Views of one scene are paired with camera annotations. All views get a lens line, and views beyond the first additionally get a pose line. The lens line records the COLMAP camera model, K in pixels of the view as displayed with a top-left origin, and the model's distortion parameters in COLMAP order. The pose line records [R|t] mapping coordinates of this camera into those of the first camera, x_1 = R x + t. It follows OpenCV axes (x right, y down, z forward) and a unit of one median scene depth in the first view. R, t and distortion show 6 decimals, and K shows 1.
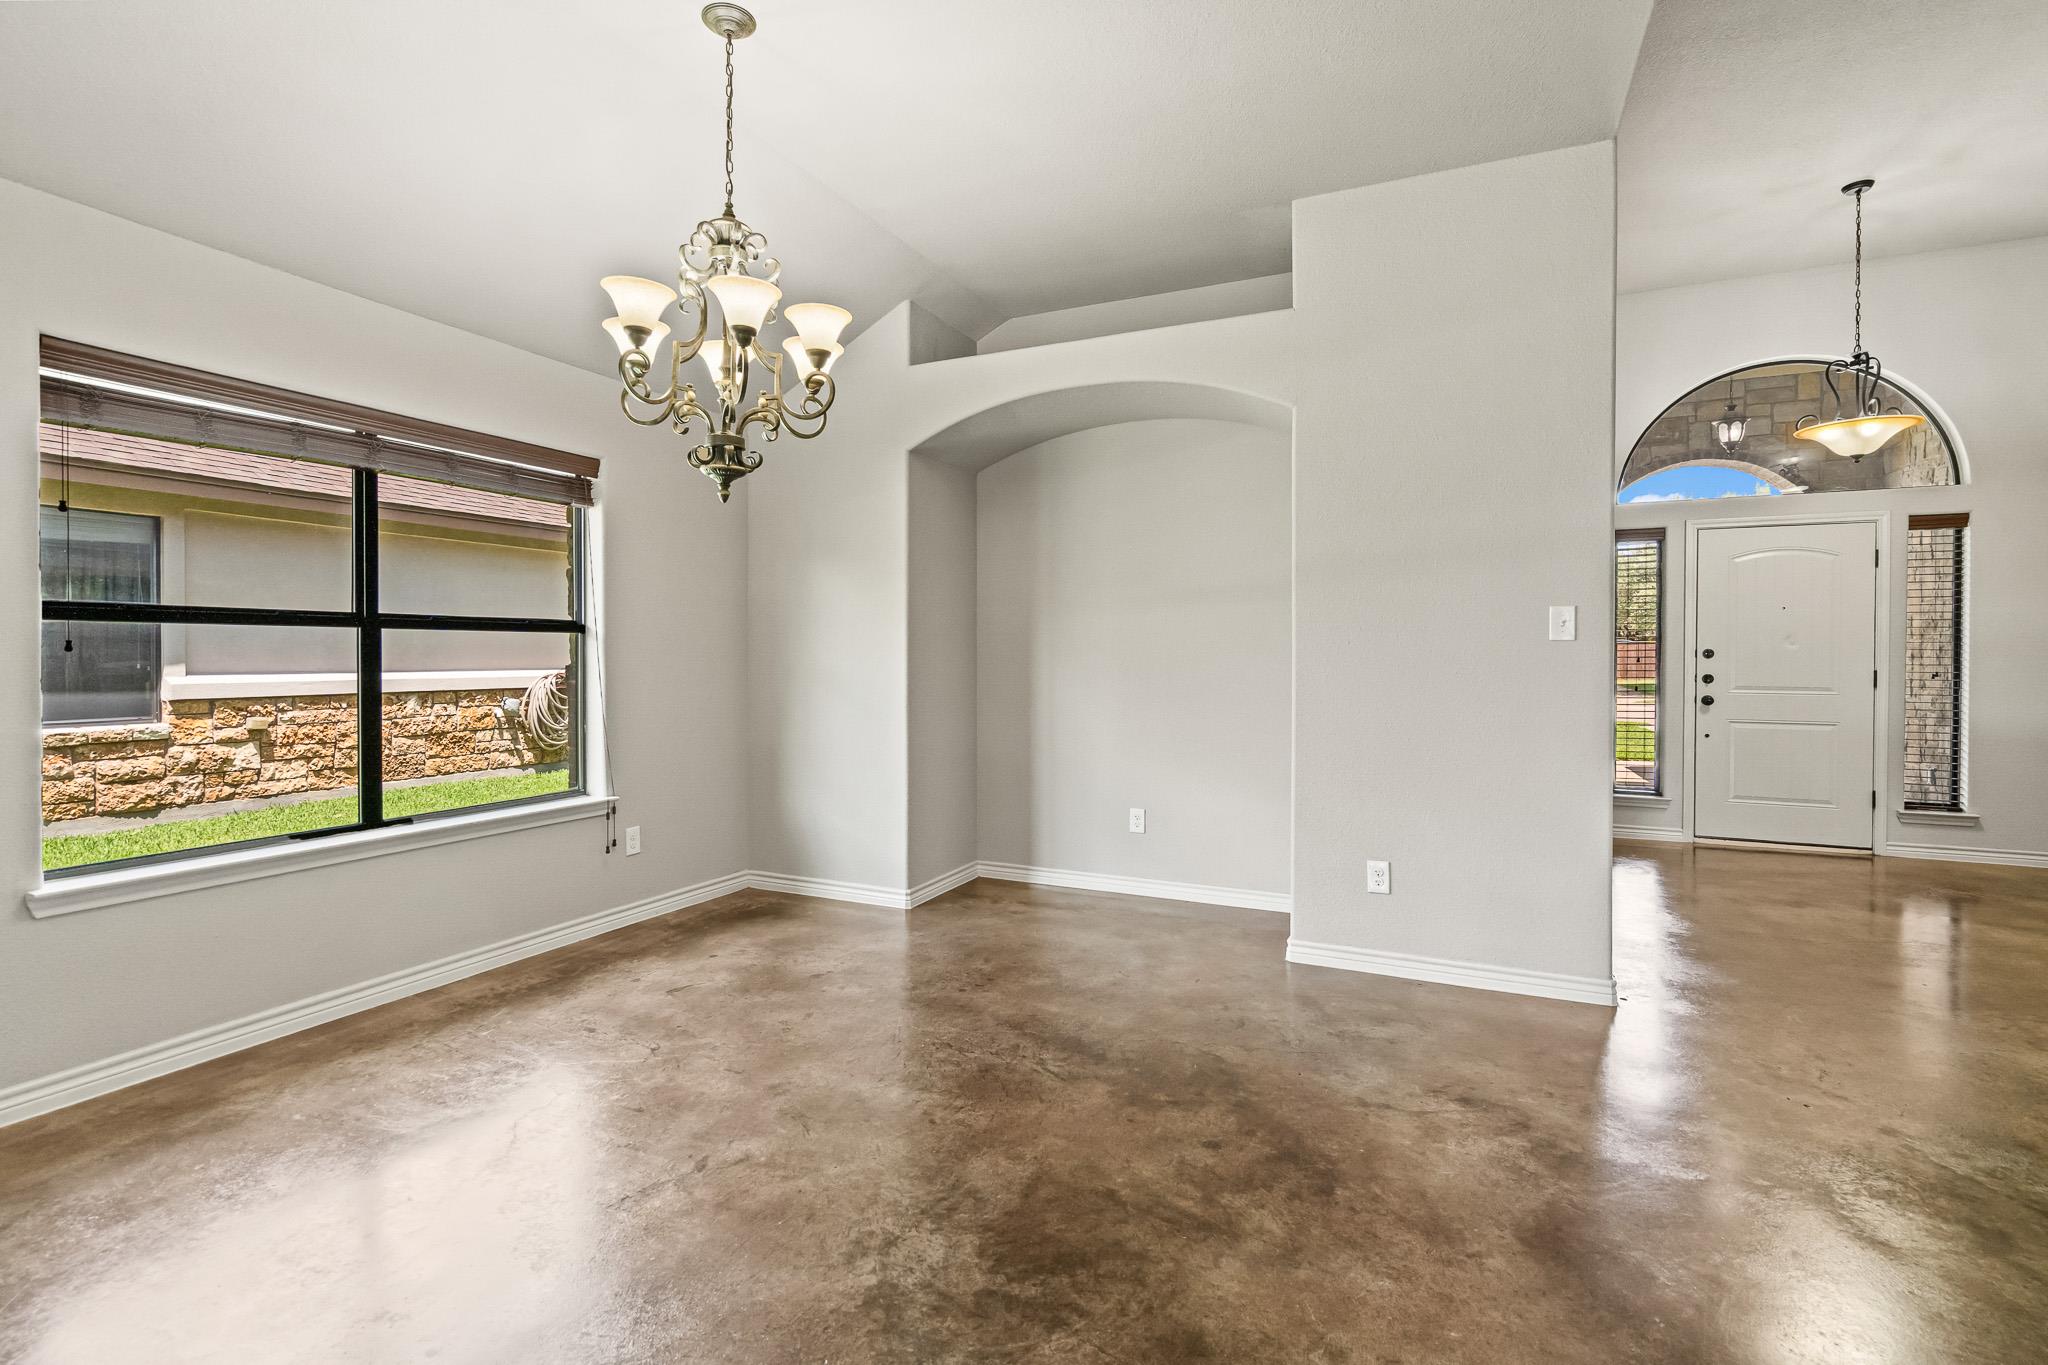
lens RADIAL K [[939.2, 0, 1023.9], [0, 939.2, 655.8], [0, 0, 1]] dist [0.000374, 0.000163]
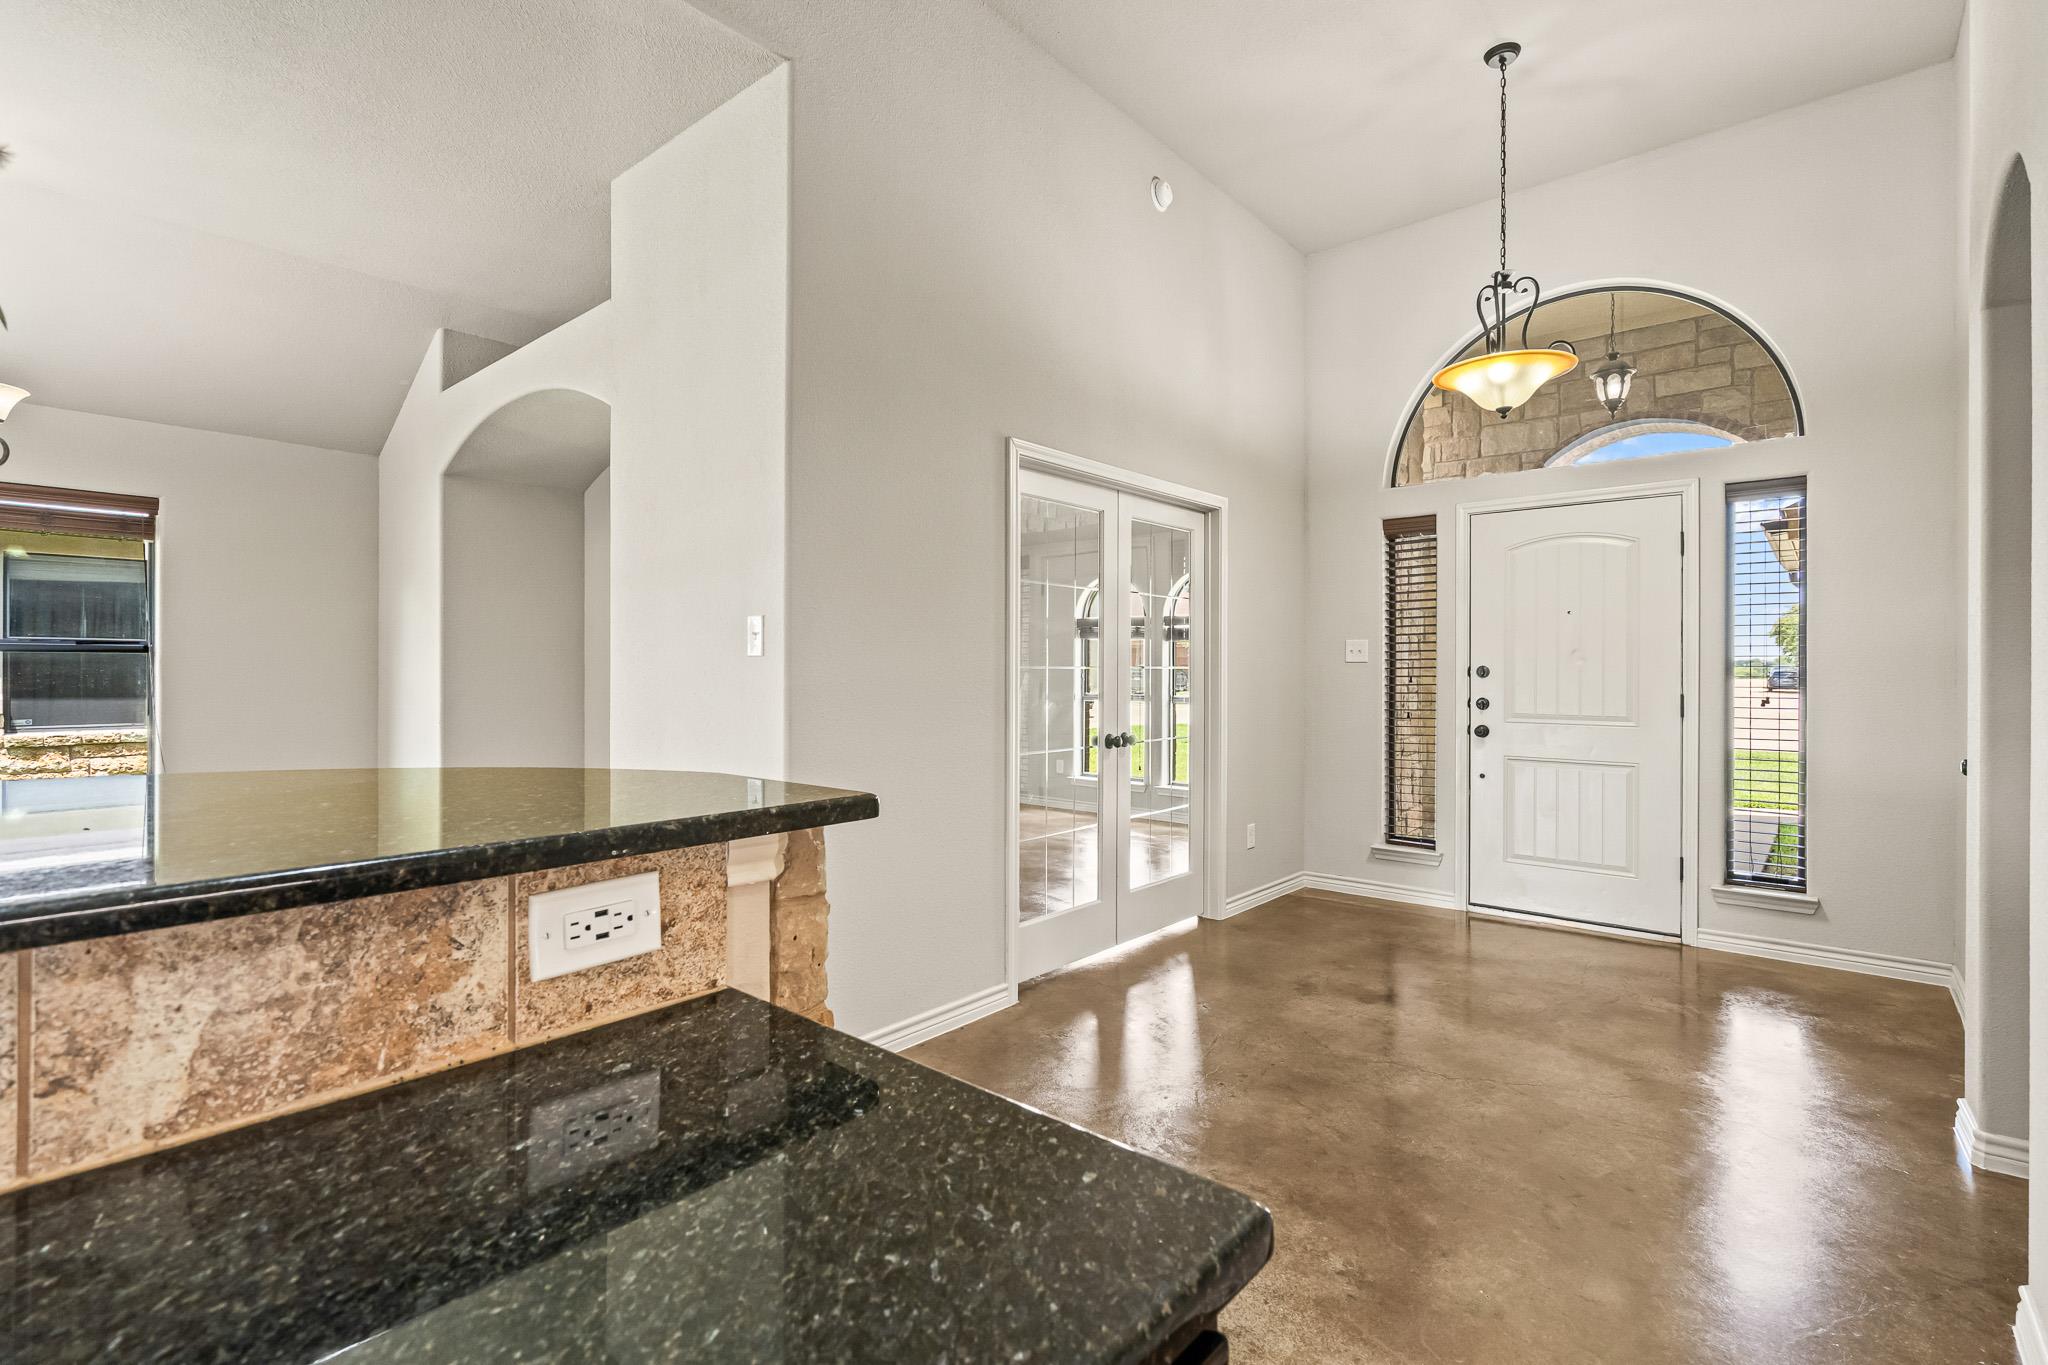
lens RADIAL K [[939.2, 0, 1022.9], [0, 939.2, 665.2], [0, 0, 1]] dist [0.000374, 0.000163]
pose [[0.962677, -0.002204, -0.270644, 0.570601], [-0.000344, 0.999956, -0.009367, -0.000390], [0.270652, 0.009111, 0.962634, 0.137884]]
